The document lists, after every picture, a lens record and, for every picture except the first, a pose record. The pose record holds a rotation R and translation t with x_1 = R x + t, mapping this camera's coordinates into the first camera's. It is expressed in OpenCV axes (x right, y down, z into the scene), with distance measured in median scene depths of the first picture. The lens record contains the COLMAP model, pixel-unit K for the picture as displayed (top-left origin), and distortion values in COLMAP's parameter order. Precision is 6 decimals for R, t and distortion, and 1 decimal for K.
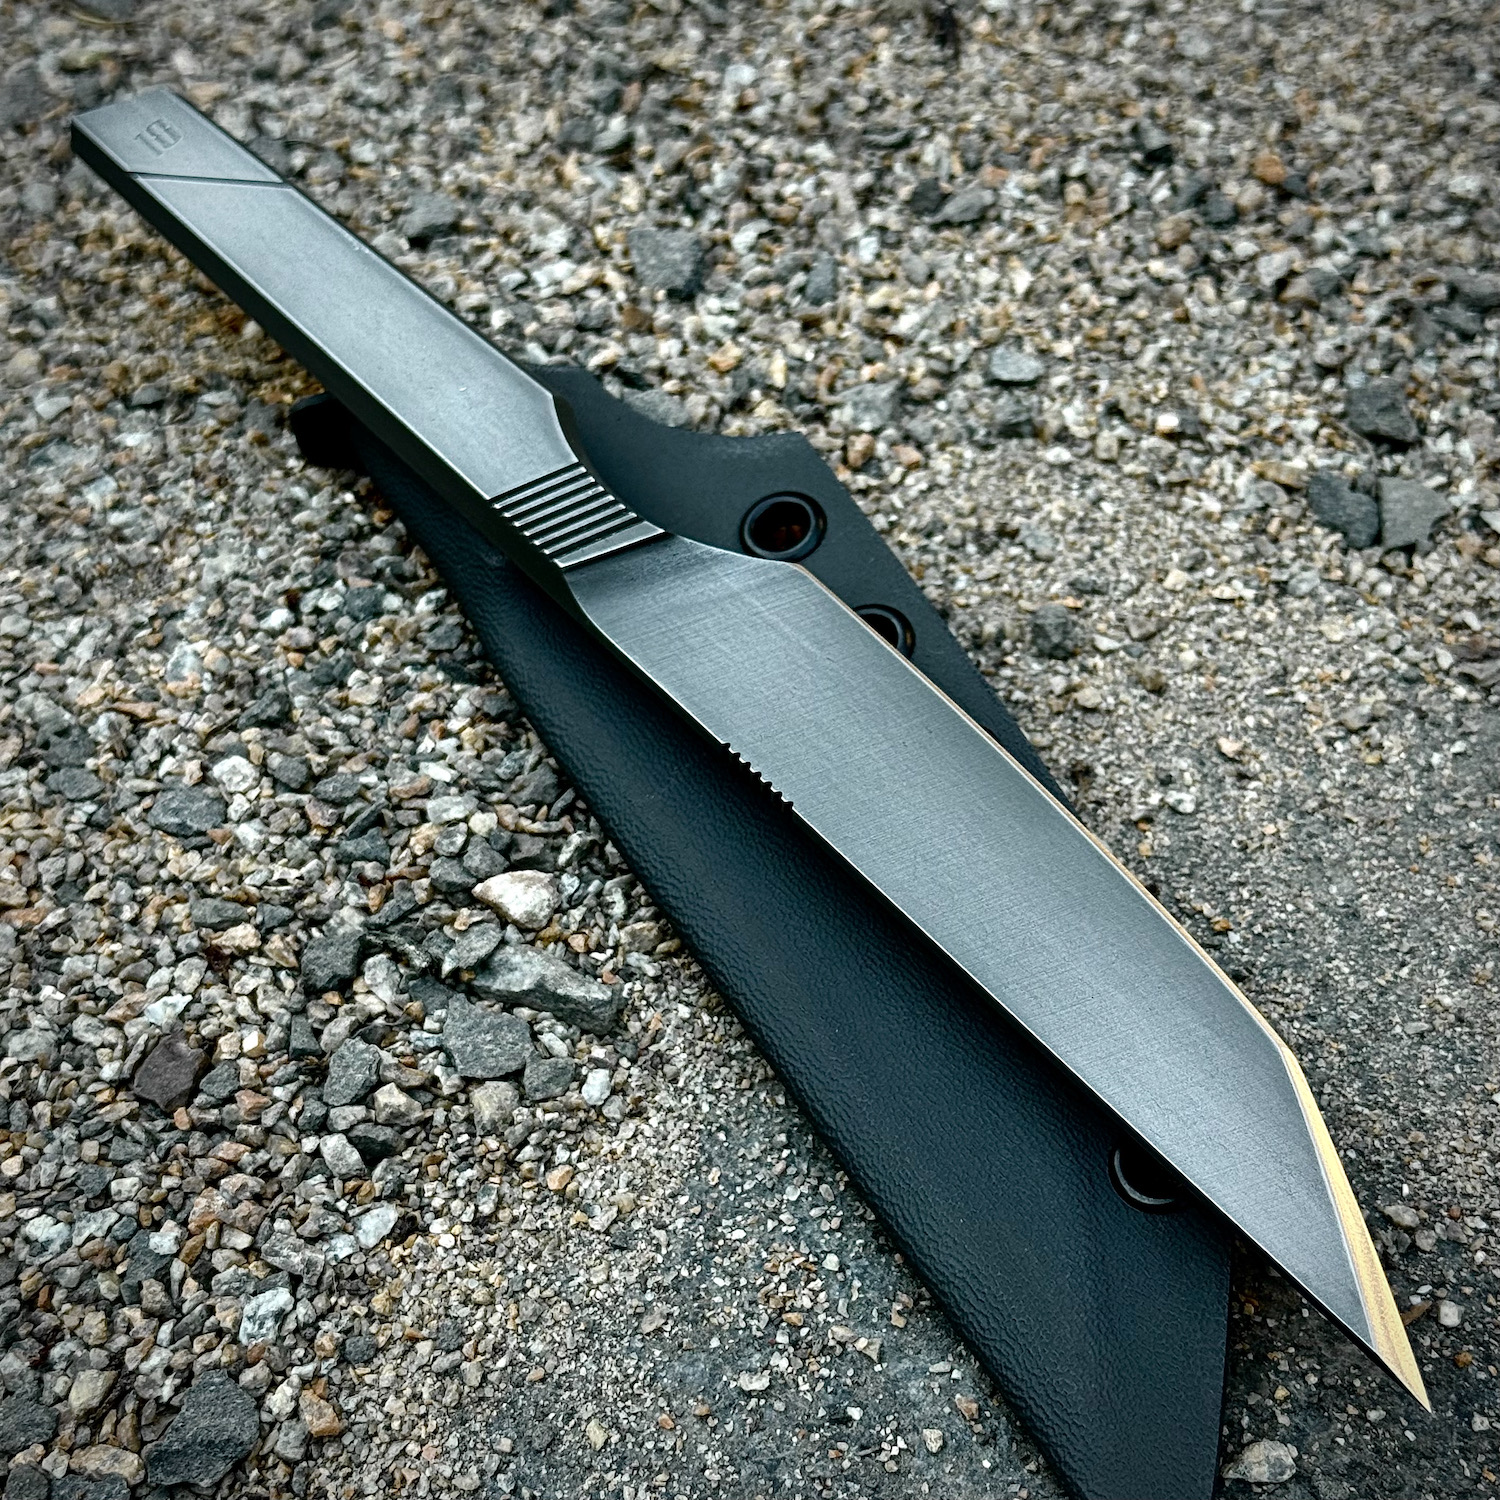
lens RADIAL K [[3110.3, 0, 713.1], [0, 3110.3, 755.2], [0, 0, 1]] dist [0.160462, -0.251317]
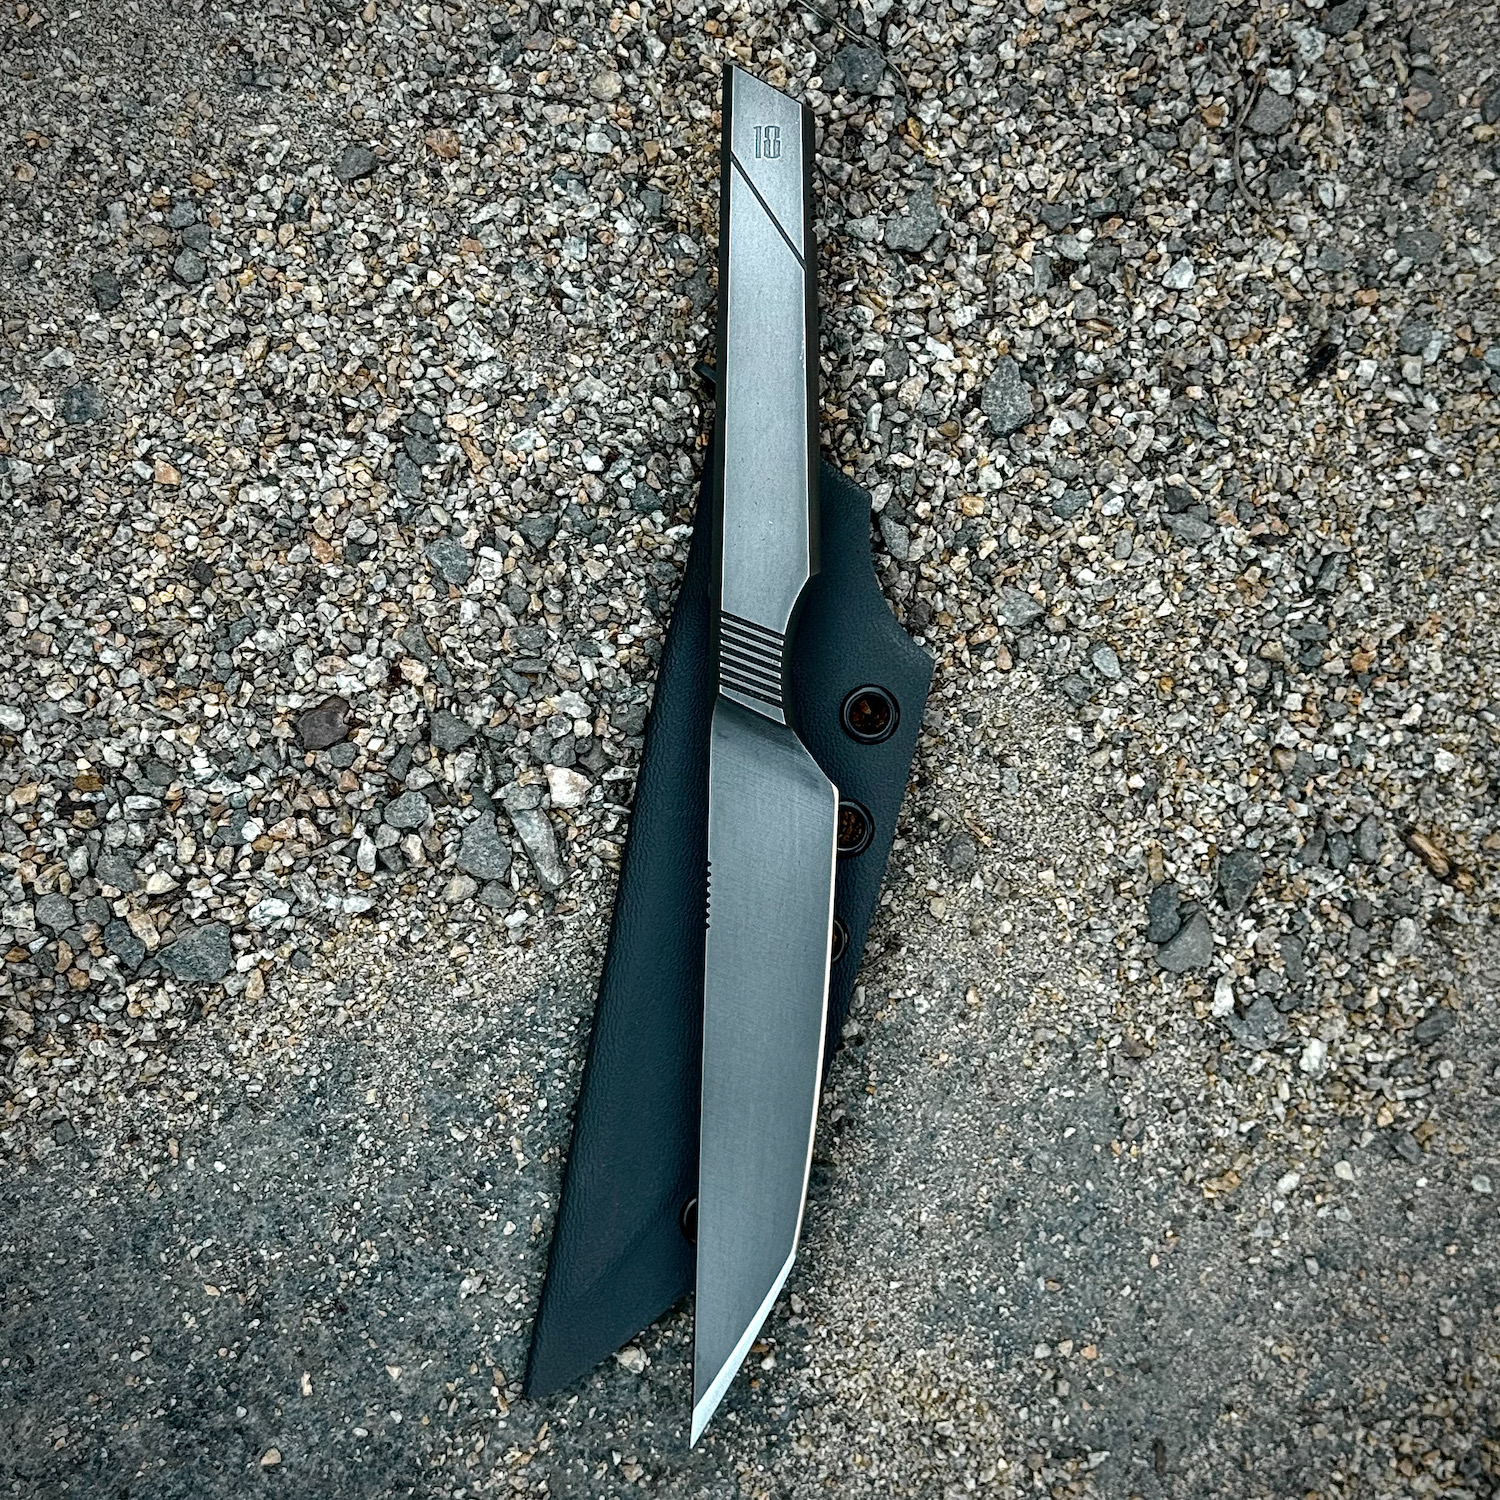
lens RADIAL K [[3092.3, 0, 750.0], [0, 3092.3, 750.0], [0, 0, 1]] dist [0.145938, -0.144182]
pose [[0.735842, 0.628102, 0.253029, -0.393870], [-0.638096, 0.518104, 0.569563, -0.895670], [0.226648, -0.580565, 0.782032, -0.170107]]
